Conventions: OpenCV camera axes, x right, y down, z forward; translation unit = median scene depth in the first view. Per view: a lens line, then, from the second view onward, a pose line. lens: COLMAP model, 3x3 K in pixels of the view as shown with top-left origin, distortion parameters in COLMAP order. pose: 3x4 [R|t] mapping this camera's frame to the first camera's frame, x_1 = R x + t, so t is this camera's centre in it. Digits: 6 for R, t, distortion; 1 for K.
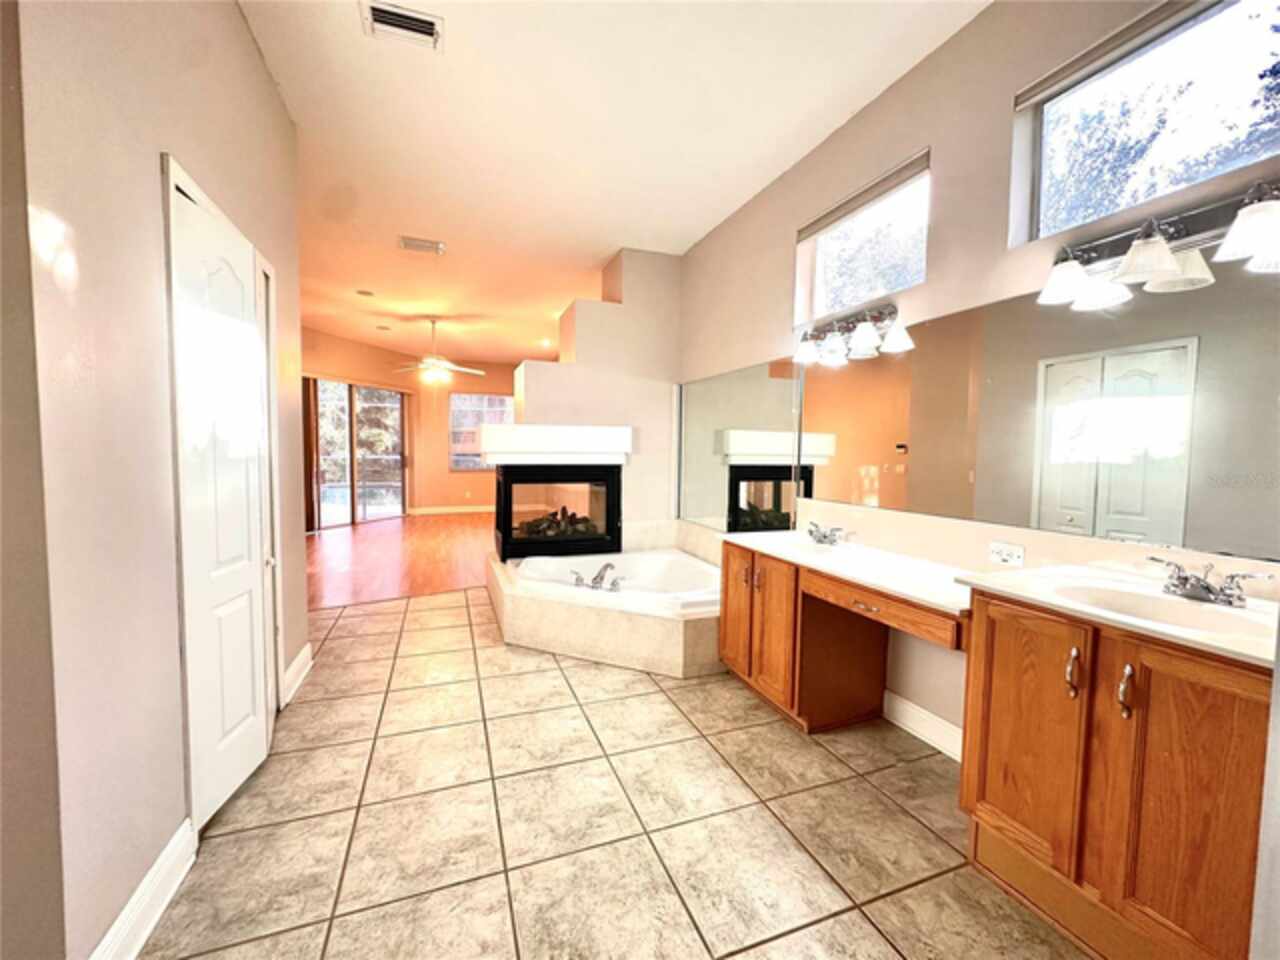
lens RADIAL K [[512.1, 0, 645.8], [0, 512.1, 481.6], [0, 0, 1]] dist [-0.000276, 0.000907]
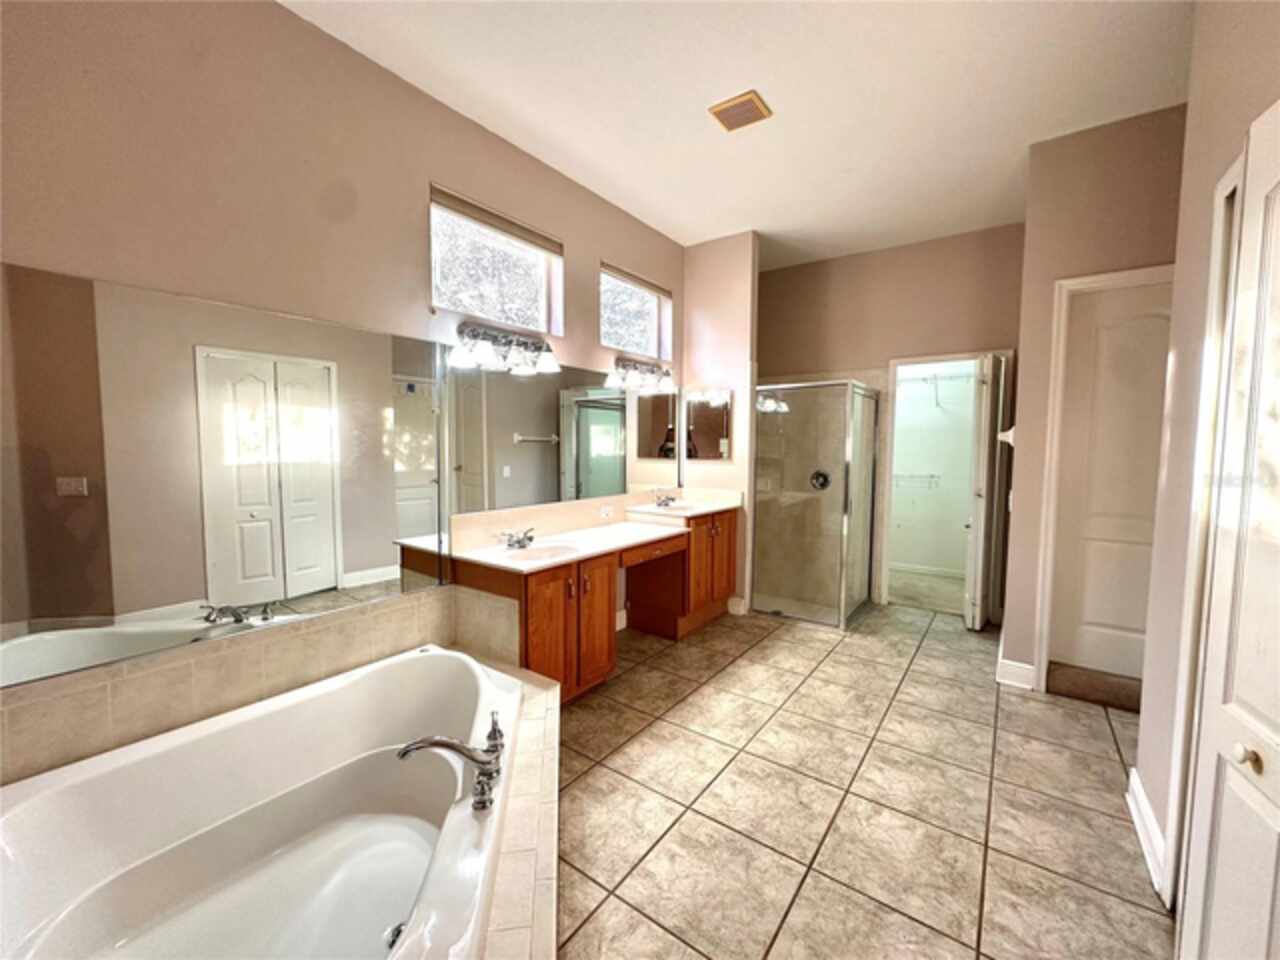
lens RADIAL K [[512.1, 0, 640.8], [0, 512.1, 475.1], [0, 0, 1]] dist [-0.000276, 0.000907]
pose [[-0.535721, -0.066338, 0.841785, -0.891367], [0.037216, 0.994085, 0.102025, -0.167361], [-0.843575, 0.085984, -0.530083, 1.824011]]
